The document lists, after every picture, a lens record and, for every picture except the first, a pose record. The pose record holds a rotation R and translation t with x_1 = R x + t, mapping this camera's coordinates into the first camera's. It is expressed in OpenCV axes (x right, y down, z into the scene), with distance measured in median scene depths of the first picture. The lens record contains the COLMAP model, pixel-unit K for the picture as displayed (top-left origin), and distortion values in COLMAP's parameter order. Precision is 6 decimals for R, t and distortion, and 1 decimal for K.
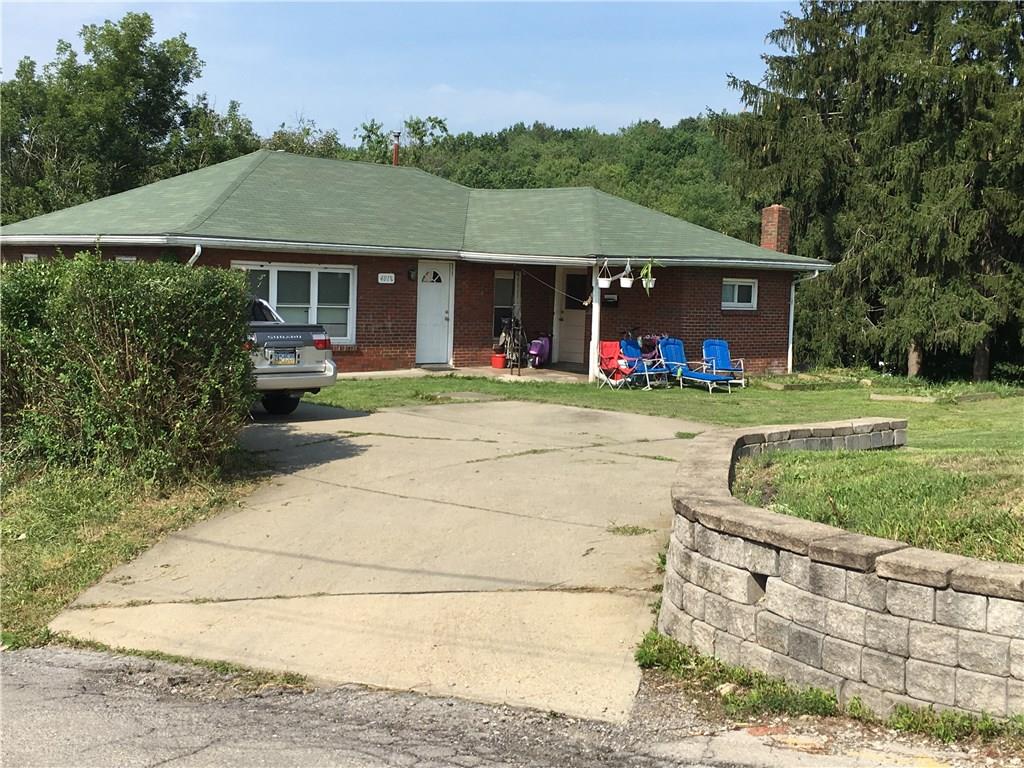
lens RADIAL K [[1298.8, 0, 512.0], [0, 1298.8, 384.0], [0, 0, 1]] dist [0.037053, 0.060115]
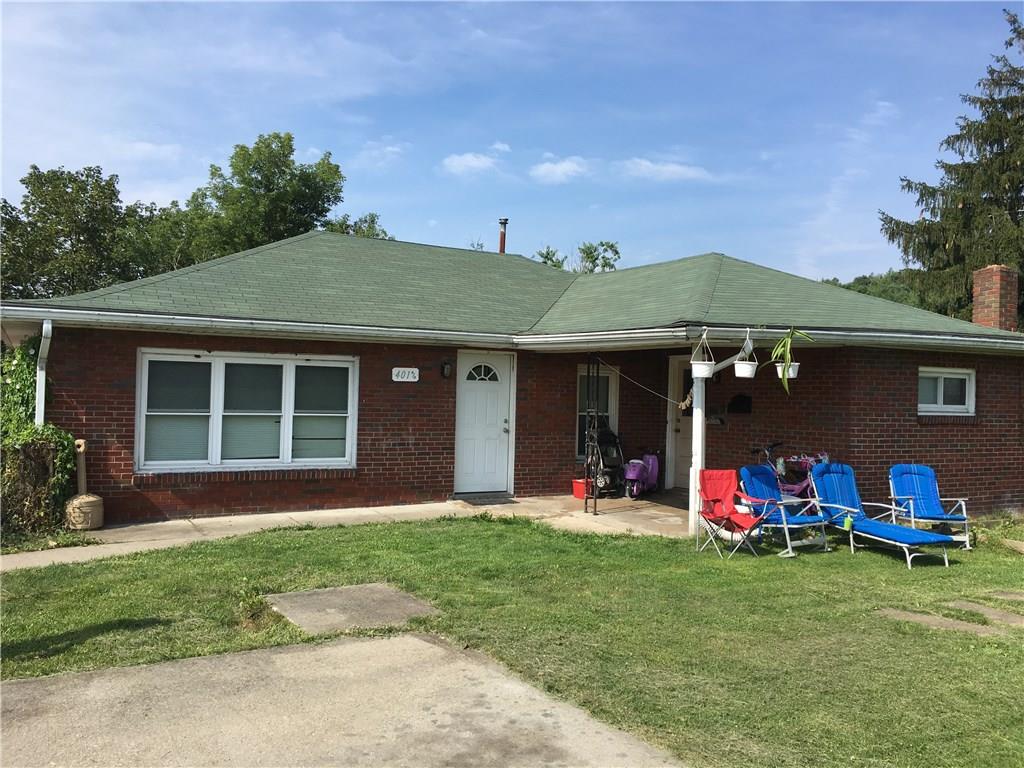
lens RADIAL K [[868.0, 0, 512.0], [0, 868.0, 384.0], [0, 0, 1]] dist [0.079956, -0.099180]
pose [[0.969005, -0.016517, -0.246489, 0.075748], [-0.008139, 0.995086, -0.098676, -0.028835], [0.246908, 0.097624, 0.964109, 0.541668]]
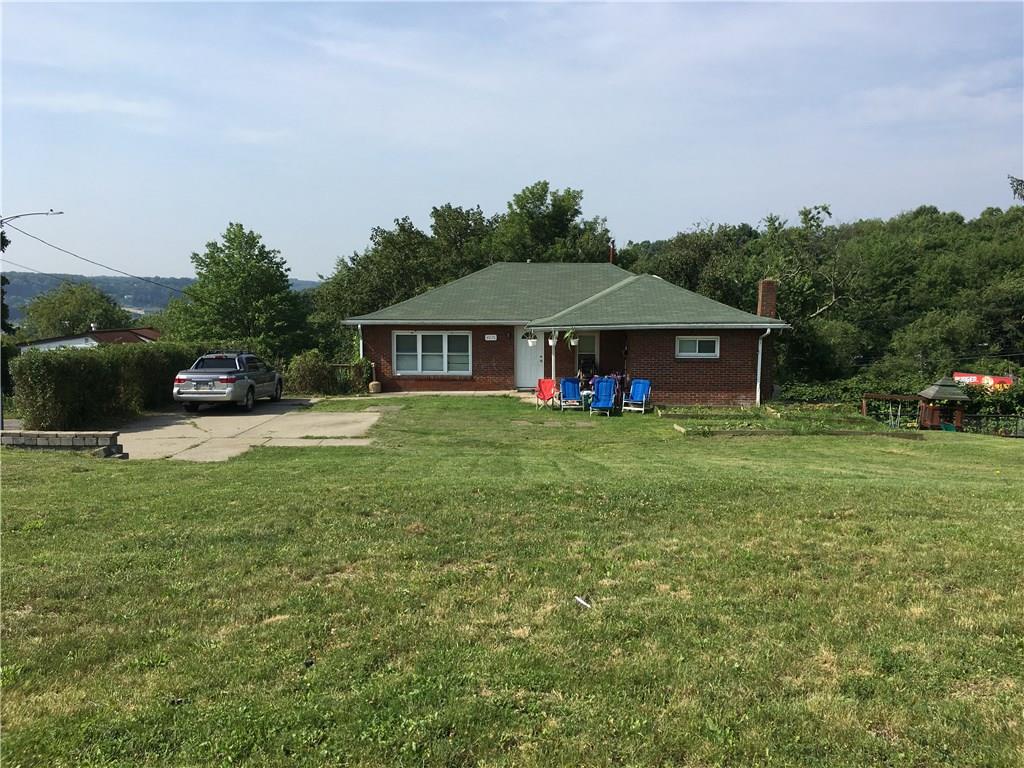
lens RADIAL K [[868.0, 0, 512.0], [0, 868.0, 384.0], [0, 0, 1]] dist [0.079956, -0.099180]
pose [[0.693038, 0.037749, -0.719912, 0.739589], [-0.035061, 0.999211, 0.018643, -0.041148], [0.720048, 0.012321, 0.693814, 0.213665]]
